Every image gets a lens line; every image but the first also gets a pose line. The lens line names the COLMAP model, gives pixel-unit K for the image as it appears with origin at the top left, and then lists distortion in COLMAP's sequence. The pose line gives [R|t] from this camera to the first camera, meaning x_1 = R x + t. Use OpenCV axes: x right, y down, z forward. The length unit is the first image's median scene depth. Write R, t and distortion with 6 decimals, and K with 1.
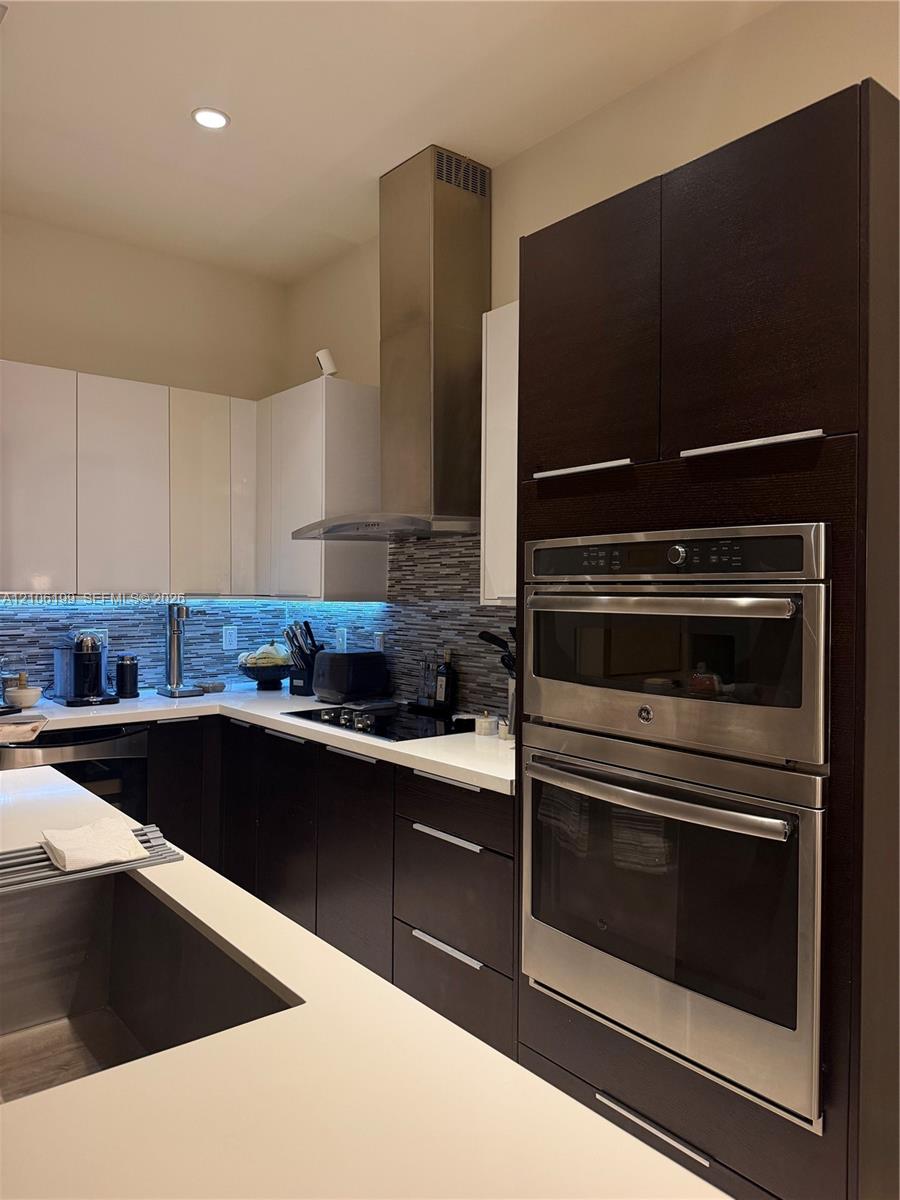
lens RADIAL K [[830.6, 0, 453.2], [0, 830.6, 593.8], [0, 0, 1]] dist [0.050804, -0.070721]
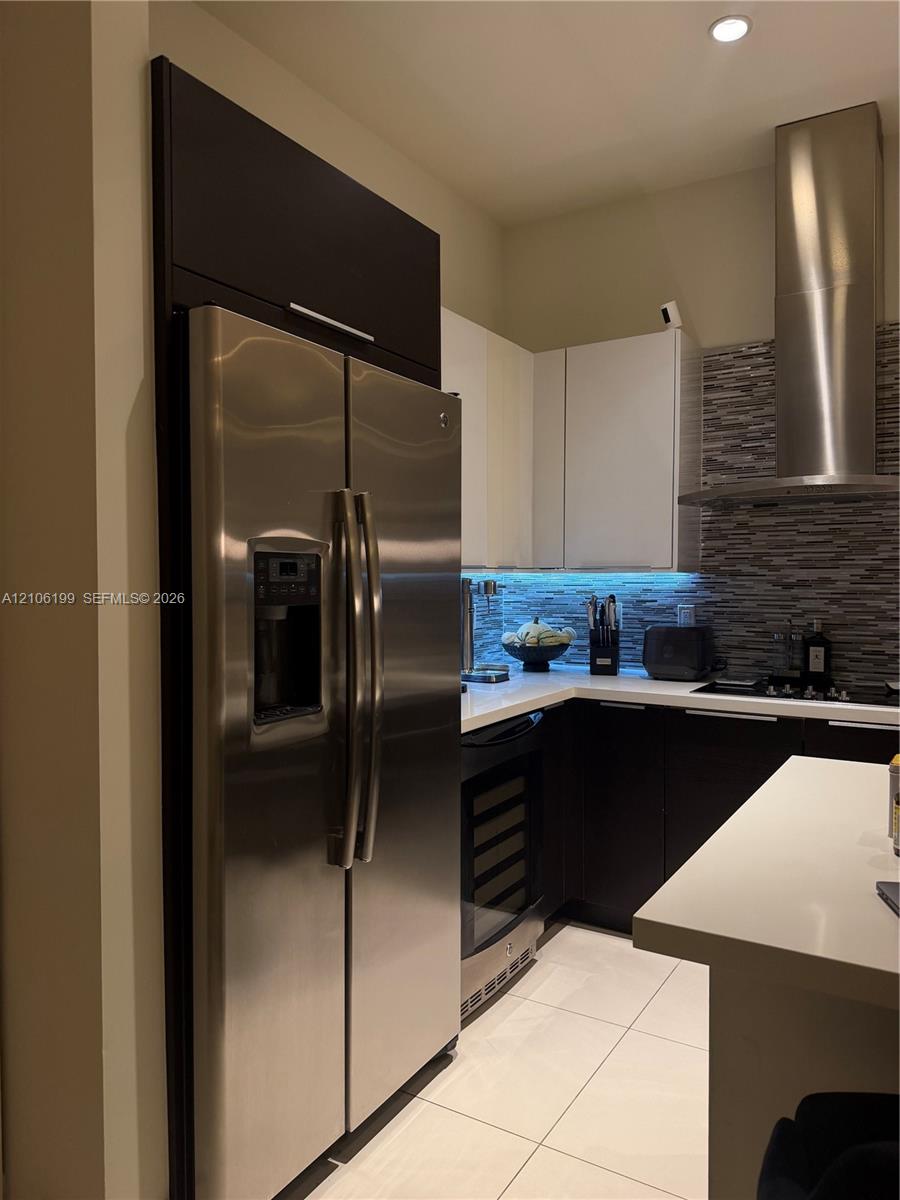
lens RADIAL K [[830.6, 0, 423.4], [0, 830.6, 586.2], [0, 0, 1]] dist [0.050804, -0.070721]
pose [[0.952405, -0.016782, 0.304375, -0.727025], [0.013335, 0.999821, 0.013401, 0.008900], [-0.304545, -0.008704, 0.952458, 0.201138]]
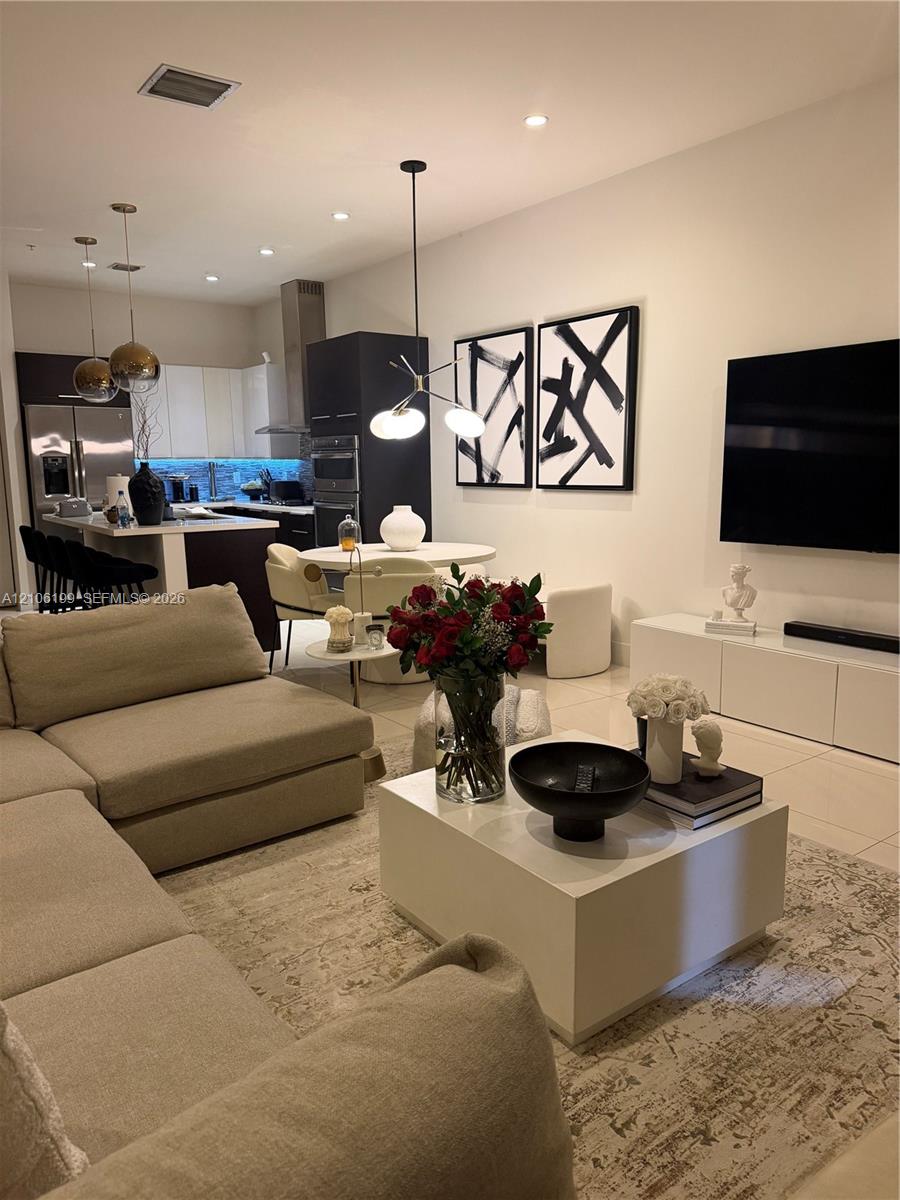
lens RADIAL K [[830.6, 0, 451.4], [0, 830.6, 608.1], [0, 0, 1]] dist [0.050804, -0.070721]
pose [[0.998707, -0.009793, -0.049878, 0.501595], [0.018142, 0.985311, 0.169802, 0.033256], [0.047482, -0.170487, 0.984215, -1.490787]]
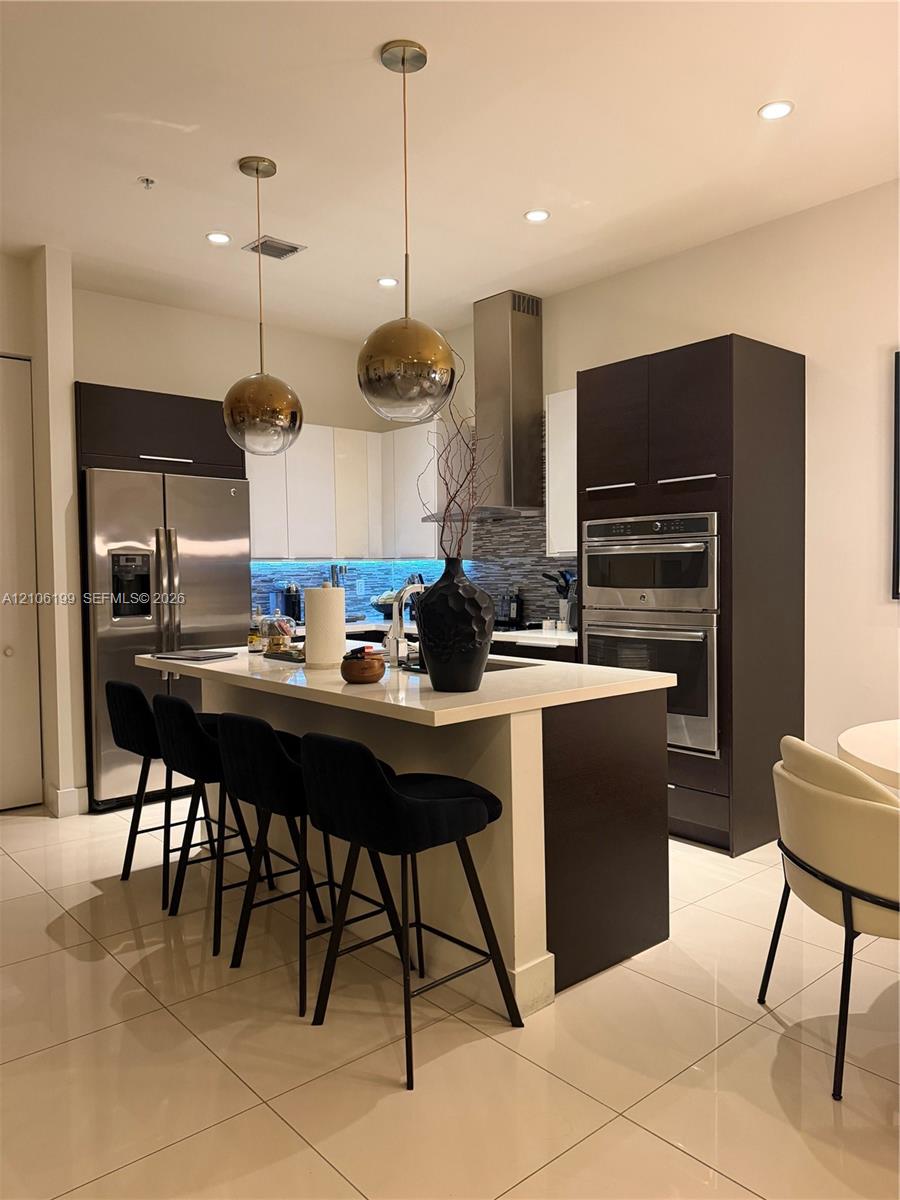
lens RADIAL K [[830.6, 0, 442.0], [0, 830.6, 602.7], [0, 0, 1]] dist [0.050804, -0.070721]
pose [[0.999538, -0.021432, 0.021531, -0.187073], [0.020598, 0.999057, 0.038217, 0.031229], [-0.022329, -0.037755, 0.999037, -0.637764]]
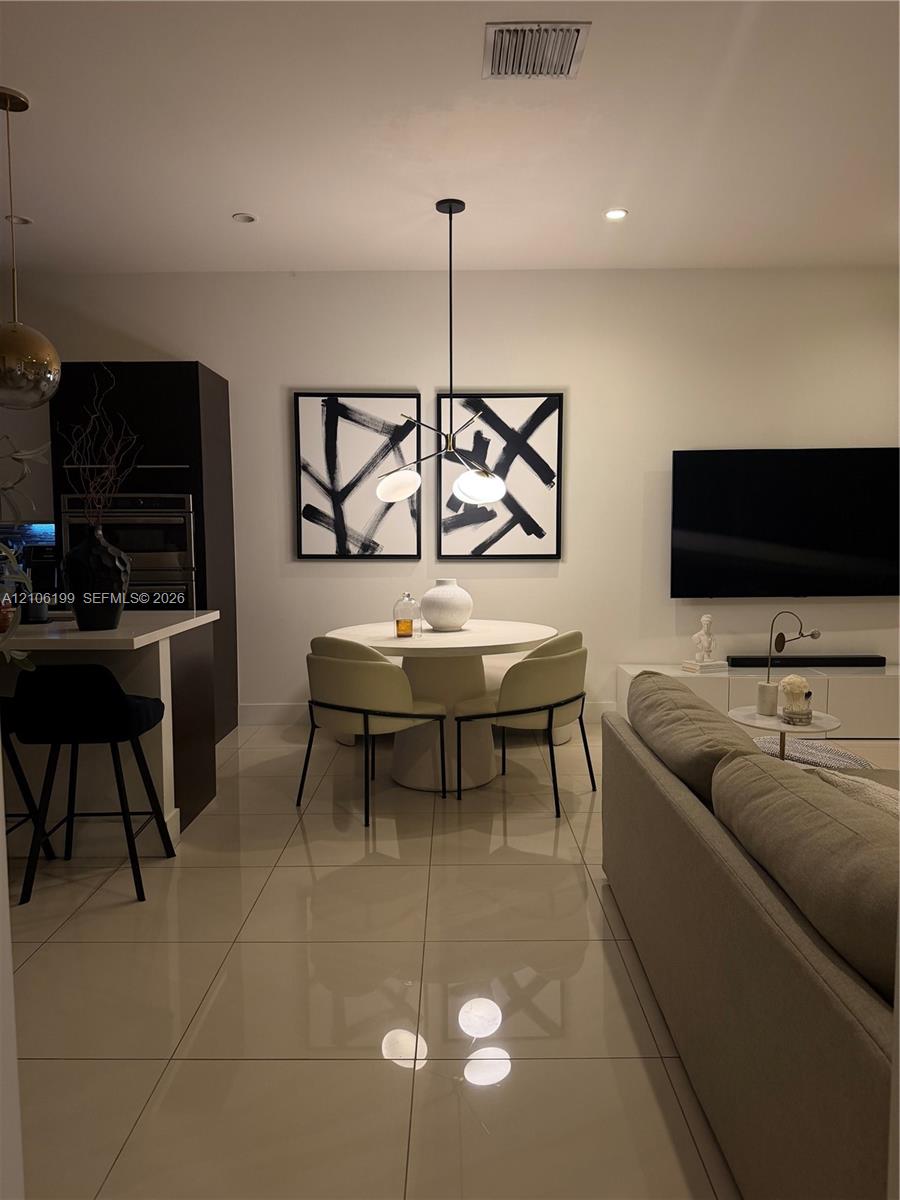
lens RADIAL K [[830.6, 0, 449.4], [0, 830.6, 601.5], [0, 0, 1]] dist [0.050804, -0.070721]
pose [[0.631885, -0.072359, 0.771677, -0.647979], [0.009601, 0.996287, 0.085559, 0.027575], [-0.775003, -0.046654, 0.630233, -0.819665]]
